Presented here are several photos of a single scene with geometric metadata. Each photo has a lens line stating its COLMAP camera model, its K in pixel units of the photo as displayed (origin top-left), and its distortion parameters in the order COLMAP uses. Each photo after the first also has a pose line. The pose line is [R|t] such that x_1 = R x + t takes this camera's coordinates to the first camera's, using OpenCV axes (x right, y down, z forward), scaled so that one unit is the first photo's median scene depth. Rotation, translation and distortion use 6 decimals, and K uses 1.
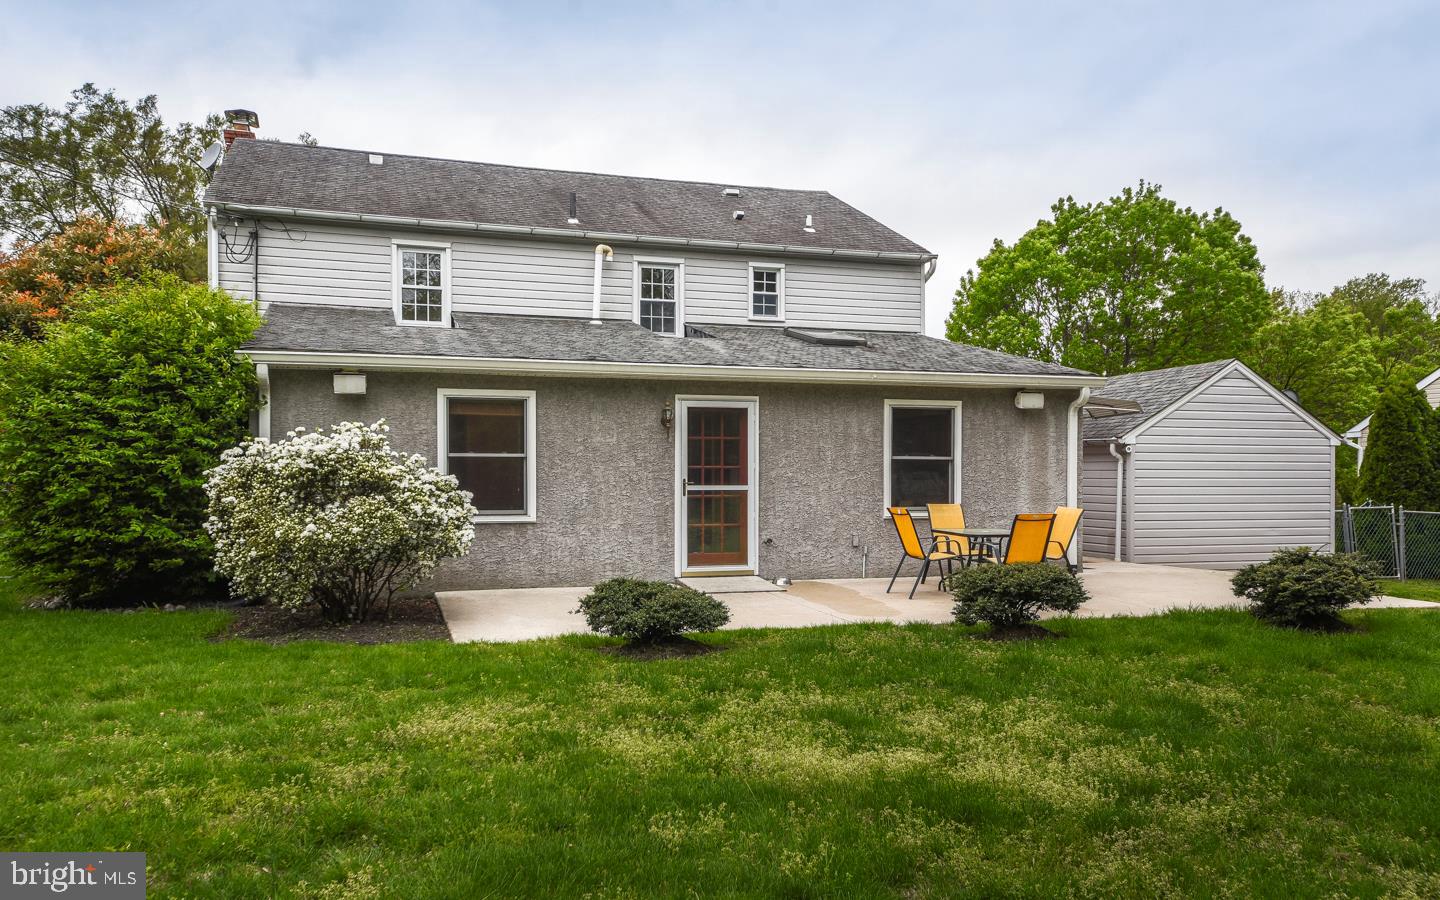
lens RADIAL K [[983.9, 0, 730.3], [0, 983.9, 483.7], [0, 0, 1]] dist [0.019384, -0.005674]
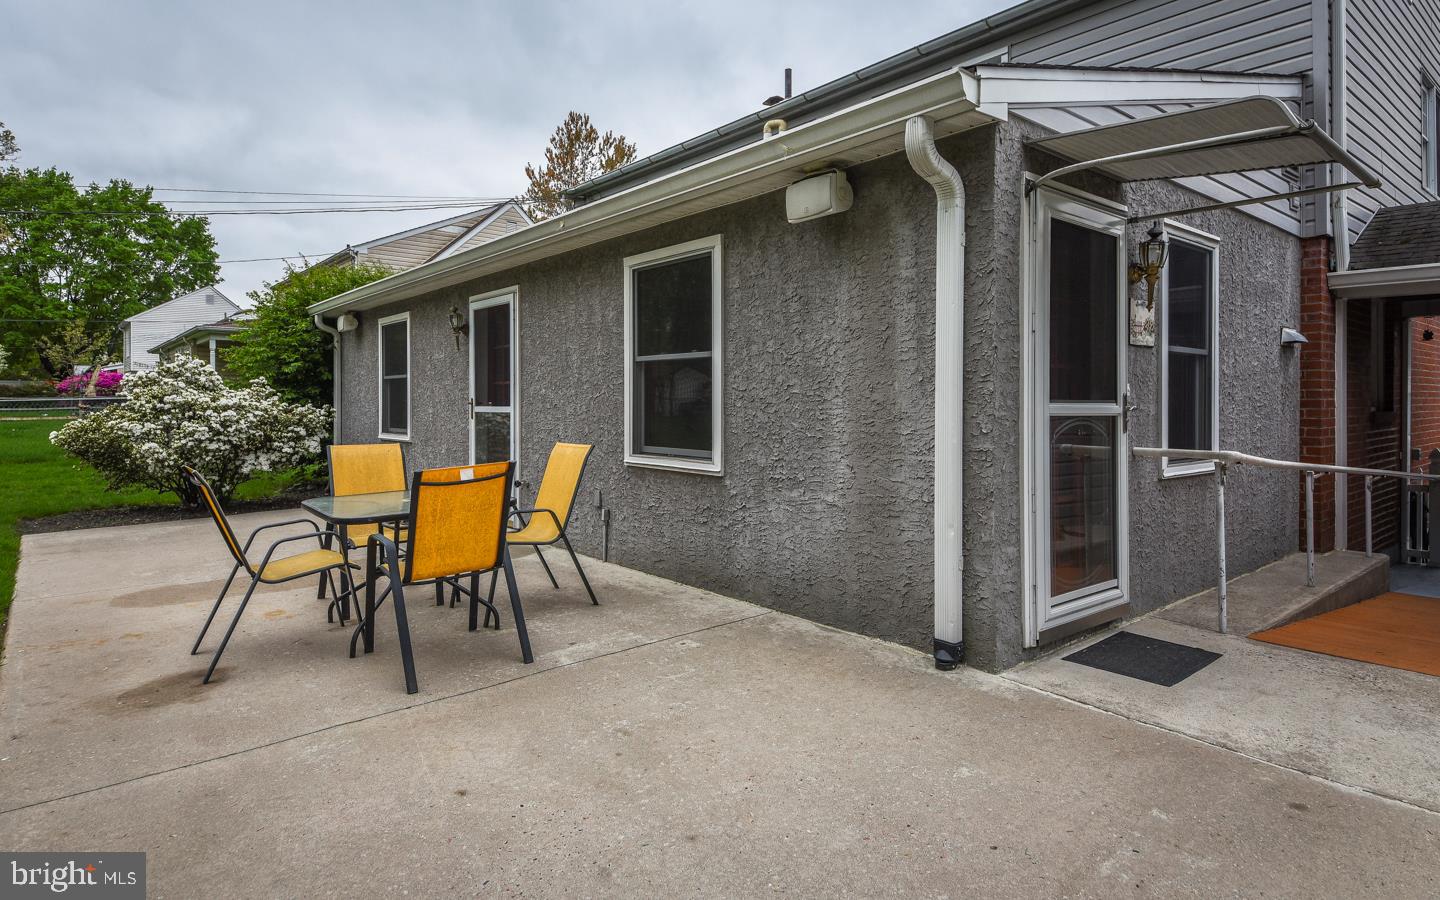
lens RADIAL K [[791.7, 0, 701.4], [0, 791.7, 403.9], [0, 0, 1]] dist [-0.001045, -0.017038]
pose [[0.385582, 0.004103, -0.922664, 0.590936], [0.000833, 0.999988, 0.004795, -0.002802], [0.922673, -0.002618, 0.385574, 0.846794]]
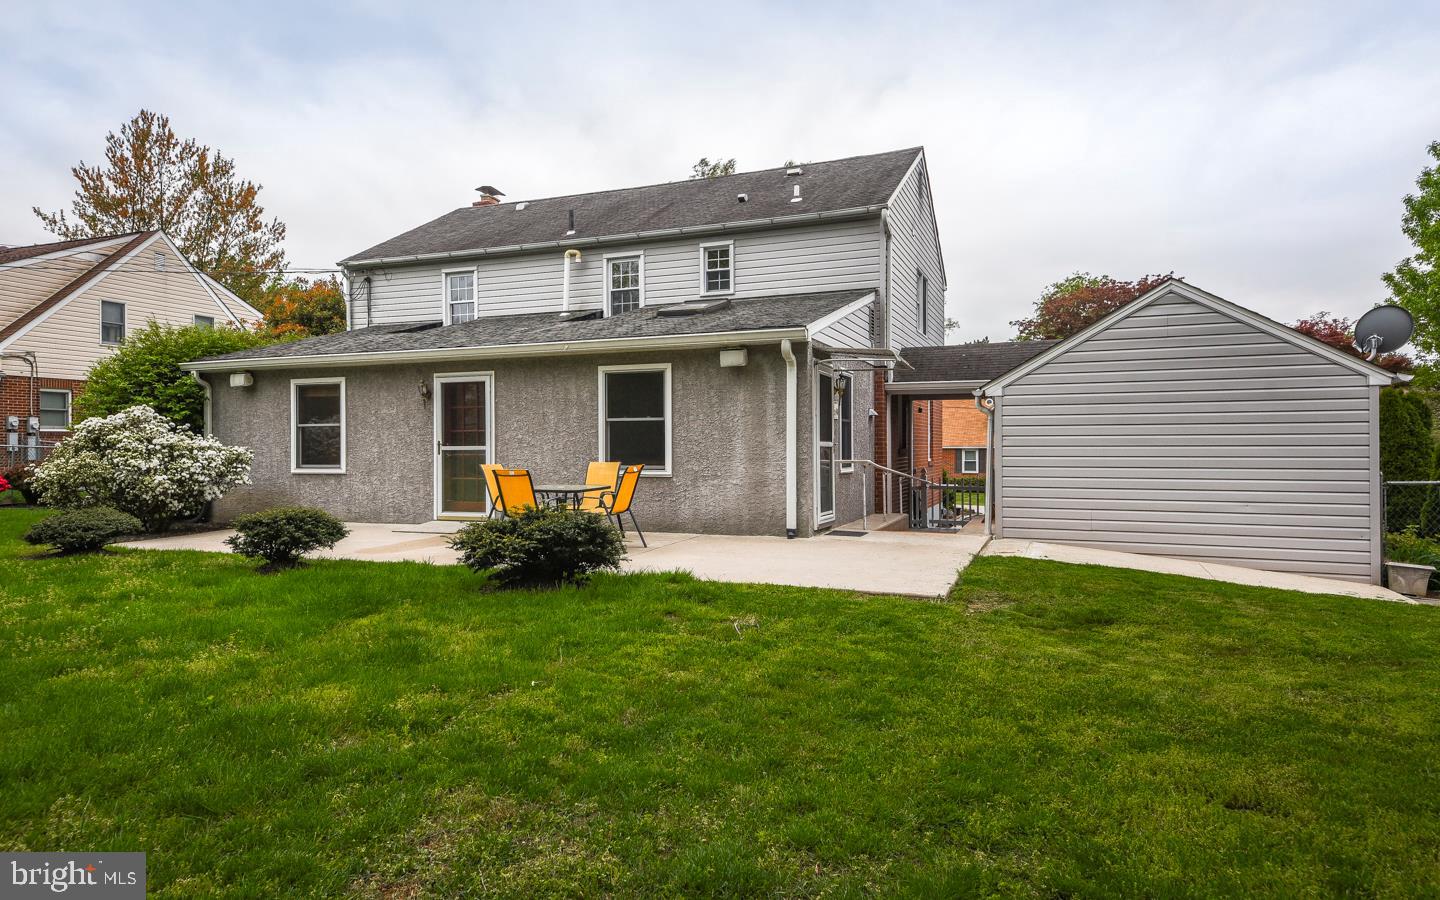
lens RADIAL K [[870.6, 0, 679.2], [0, 870.6, 434.6], [0, 0, 1]] dist [0.056503, -0.034134]
pose [[0.777189, -0.011484, -0.629162, 0.814695], [0.002428, 0.999881, -0.015252, 0.004520], [0.629262, 0.010326, 0.777125, 0.303858]]
